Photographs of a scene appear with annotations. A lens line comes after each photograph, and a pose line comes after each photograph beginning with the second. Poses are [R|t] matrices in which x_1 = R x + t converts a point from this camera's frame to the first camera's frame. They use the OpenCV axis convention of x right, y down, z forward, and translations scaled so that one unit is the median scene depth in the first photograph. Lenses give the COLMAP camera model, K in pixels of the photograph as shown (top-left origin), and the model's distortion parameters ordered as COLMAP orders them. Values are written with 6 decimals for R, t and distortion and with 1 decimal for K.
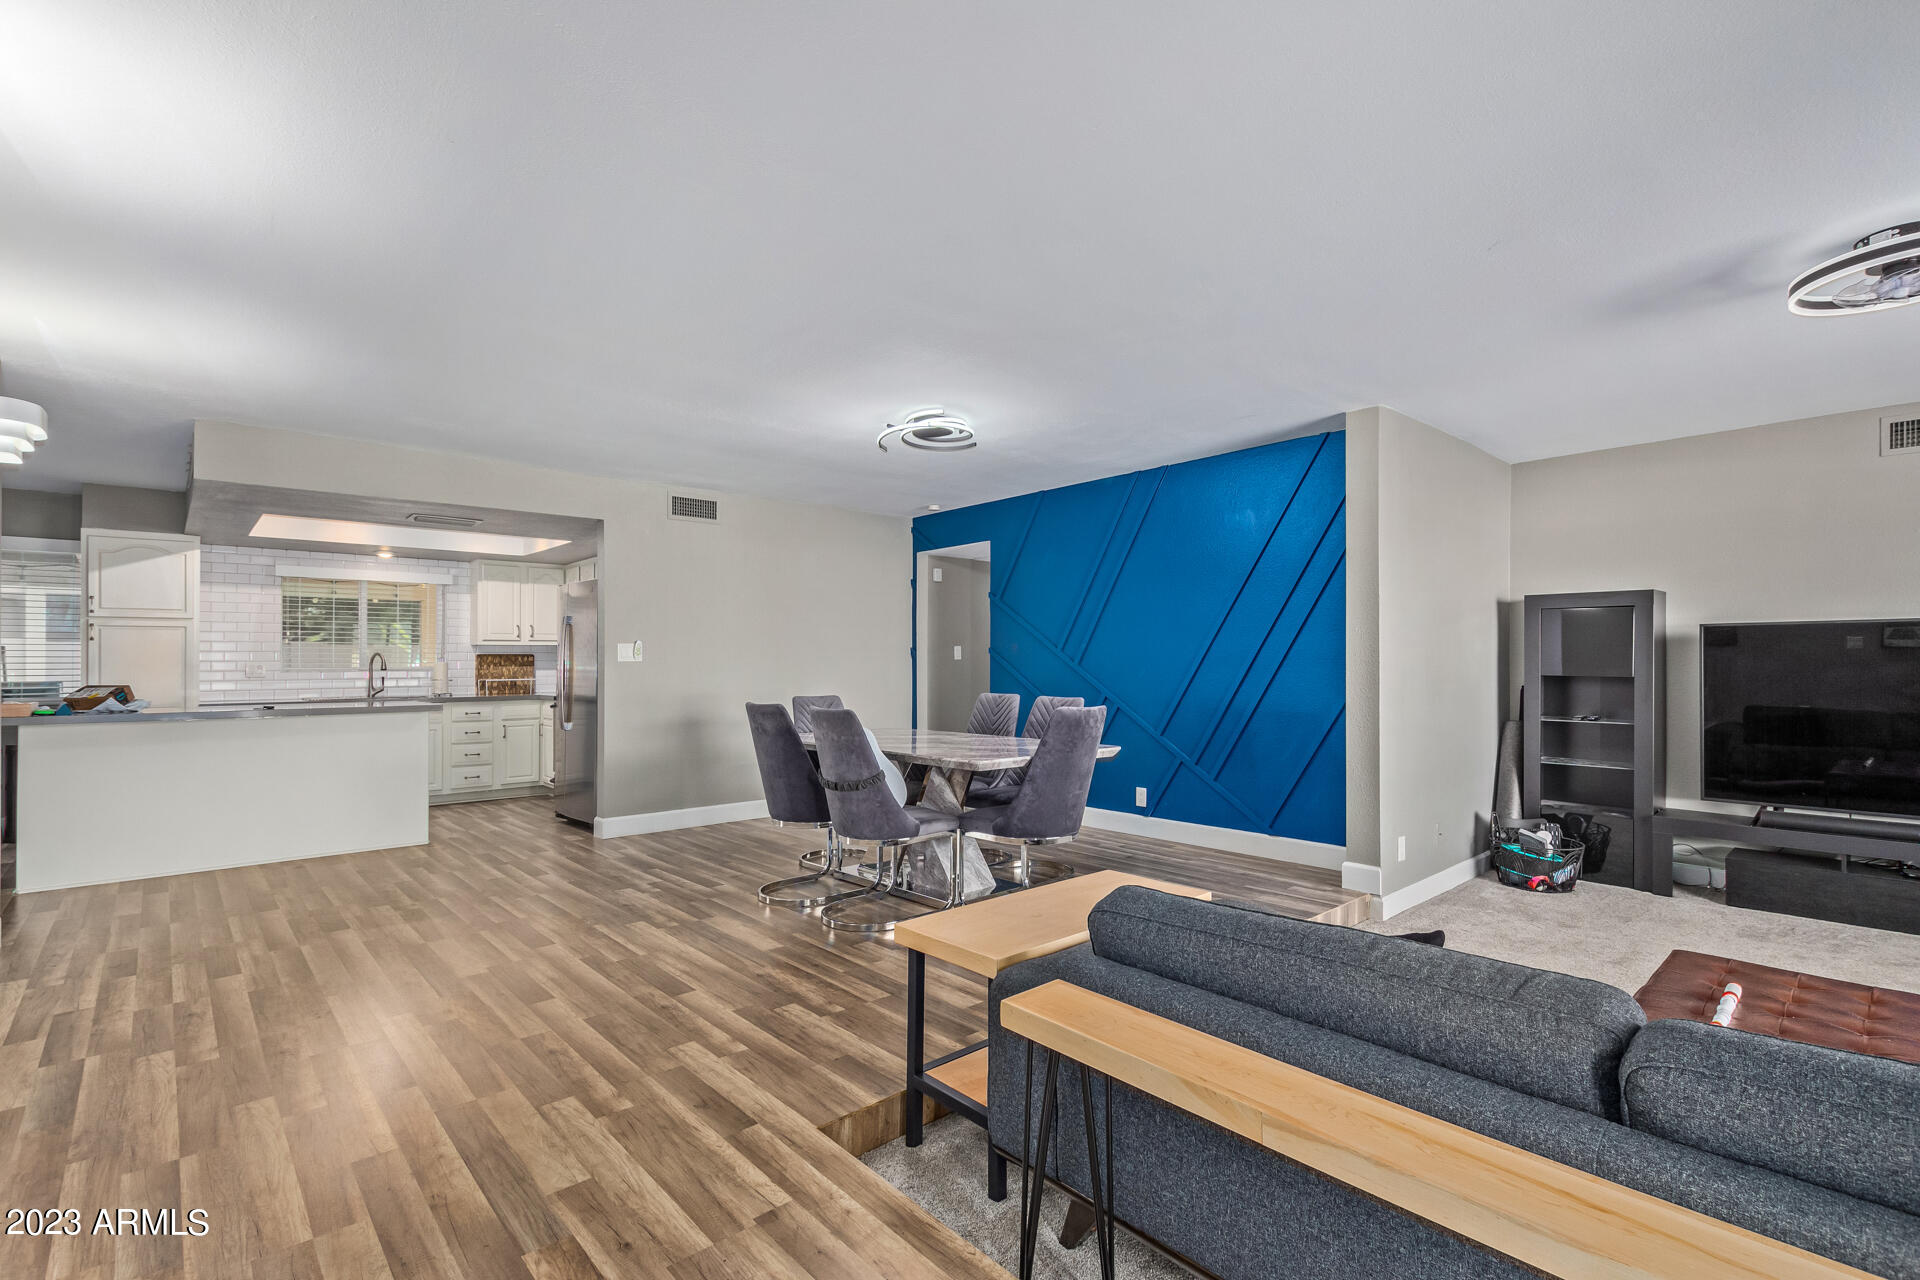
lens RADIAL K [[852.3, 0, 951.1], [0, 852.3, 655.8], [0, 0, 1]] dist [0.001834, 0.000258]
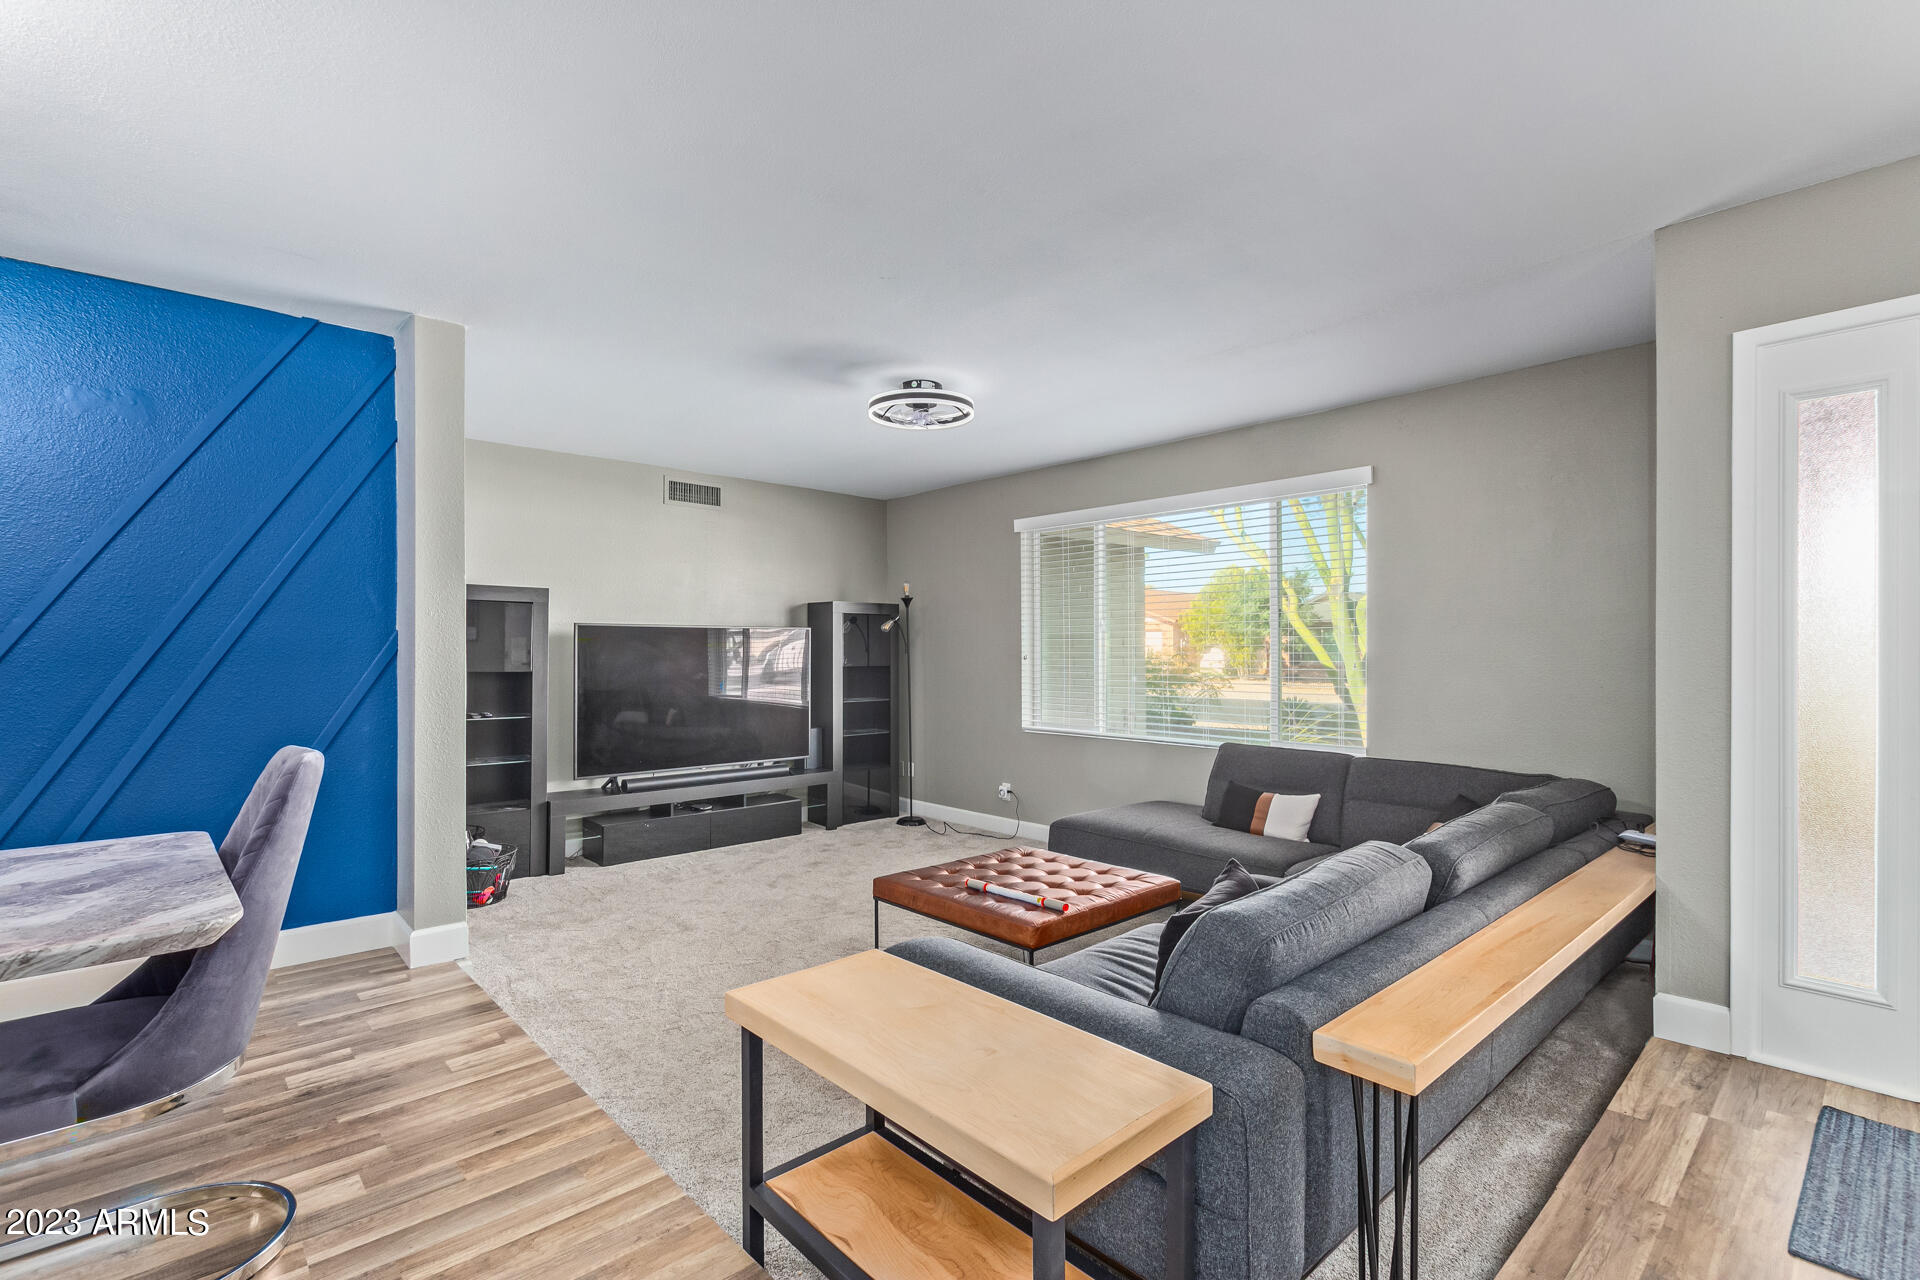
lens RADIAL K [[888.7, 0, 960.0], [0, 888.7, 640.0], [0, 0, 1]] dist [0.003315, 0.000076]
pose [[-0.015861, 0.013910, 0.999777, -0.308410], [-0.004061, 0.999894, -0.013976, -0.000078], [-0.999866, -0.004282, -0.015803, 0.534981]]
